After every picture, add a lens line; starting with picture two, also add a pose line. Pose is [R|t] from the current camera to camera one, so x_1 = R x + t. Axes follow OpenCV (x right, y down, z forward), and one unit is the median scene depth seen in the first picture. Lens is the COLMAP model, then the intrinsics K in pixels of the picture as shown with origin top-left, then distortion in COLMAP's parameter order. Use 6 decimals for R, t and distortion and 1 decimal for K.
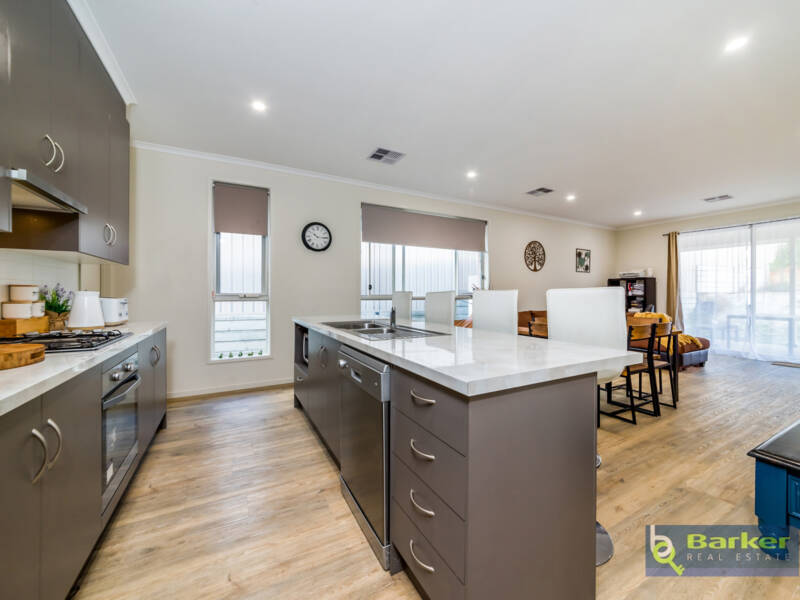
lens RADIAL K [[314.2, 0, 404.2], [0, 314.2, 297.4], [0, 0, 1]] dist [0.000199, -0.000083]
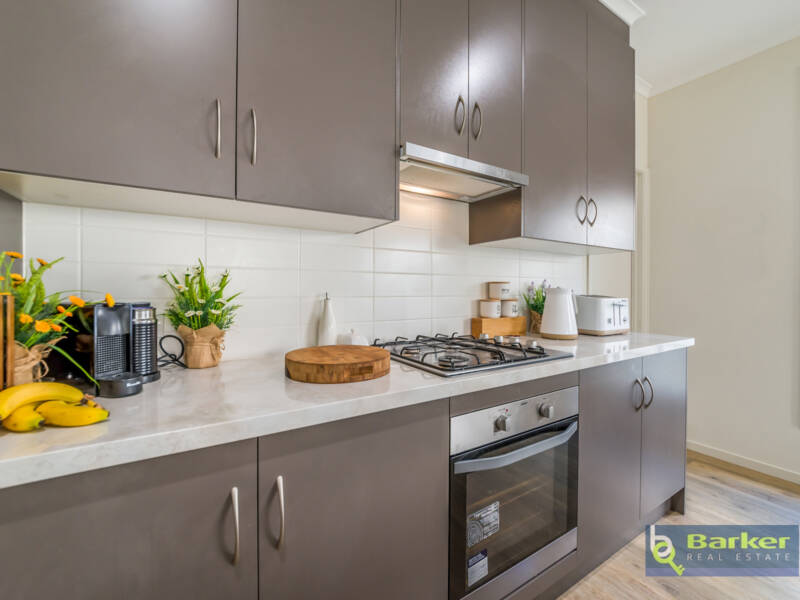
lens RADIAL K [[348.7, 0, 396.6], [0, 348.7, 290.4], [0, 0, 1]] dist [-0.009678, -0.000213]
pose [[0.056814, -0.001001, -0.998384, -0.123070], [-0.014262, 0.999897, -0.001814, -0.004989], [0.998283, 0.014342, 0.056794, 0.402653]]
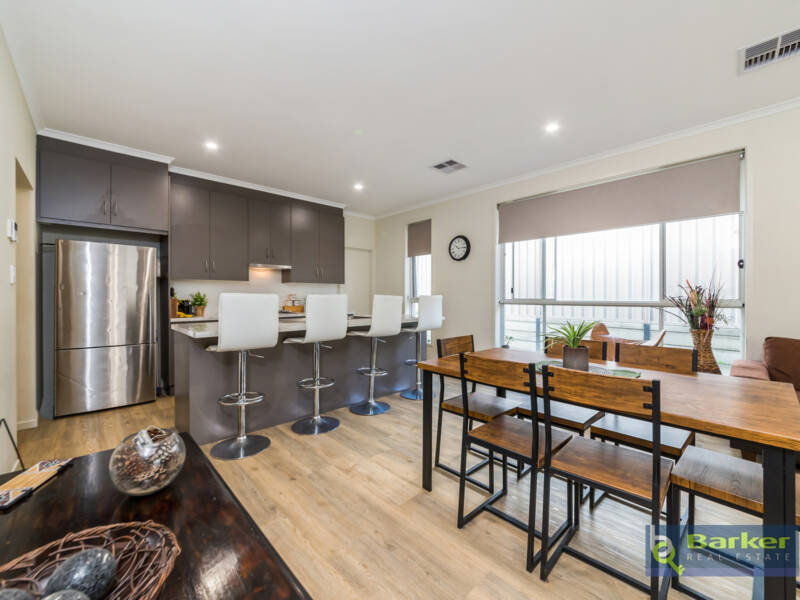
lens RADIAL K [[334.0, 0, 400.8], [0, 334.0, 296.8], [0, 0, 1]] dist [-0.001652, -0.000462]
pose [[0.253811, -0.000474, -0.967254, 1.298645], [-0.011470, 0.999928, -0.003500, -0.012399], [0.967186, 0.011983, 0.253787, 0.742247]]
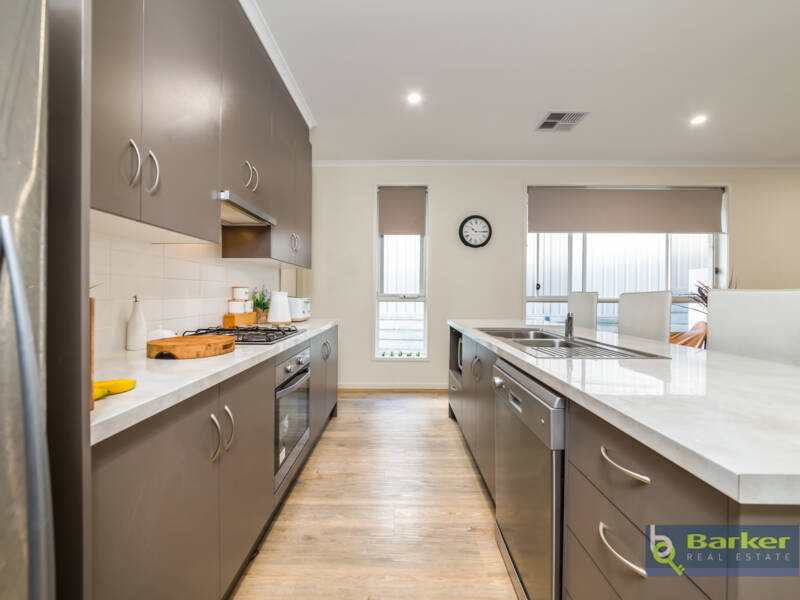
lens RADIAL K [[334.0, 0, 400.8], [0, 334.0, 296.8], [0, 0, 1]] dist [-0.001652, -0.000462]
pose [[0.876976, 0.005968, -0.480496, -0.004309], [-0.008086, 0.999965, -0.002339, -0.001111], [0.480465, 0.005937, 0.876994, 0.084595]]
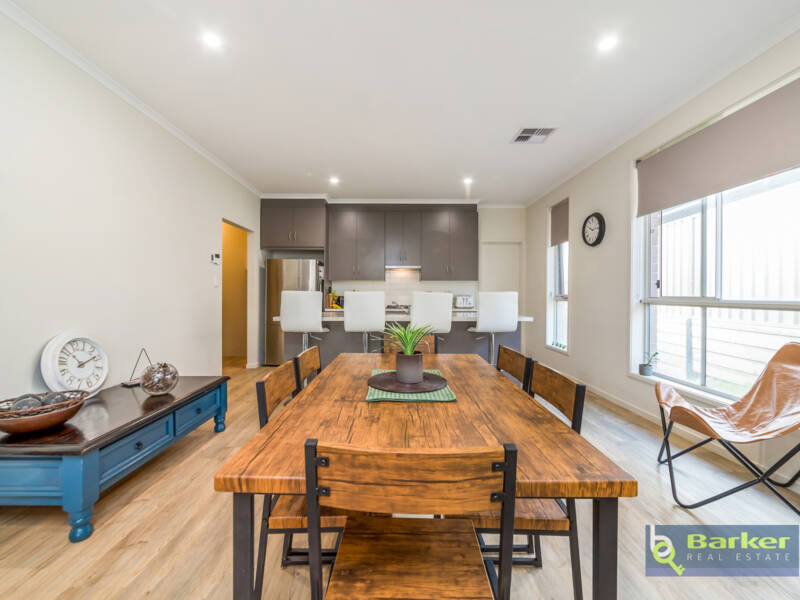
lens RADIAL K [[334.0, 0, 400.8], [0, 334.0, 296.8], [0, 0, 1]] dist [-0.001652, -0.000462]
pose [[-0.471055, 0.009799, -0.882049, 1.227836], [-0.009651, 0.999821, 0.016261, -0.023414], [0.882051, 0.016173, -0.470877, 1.477929]]
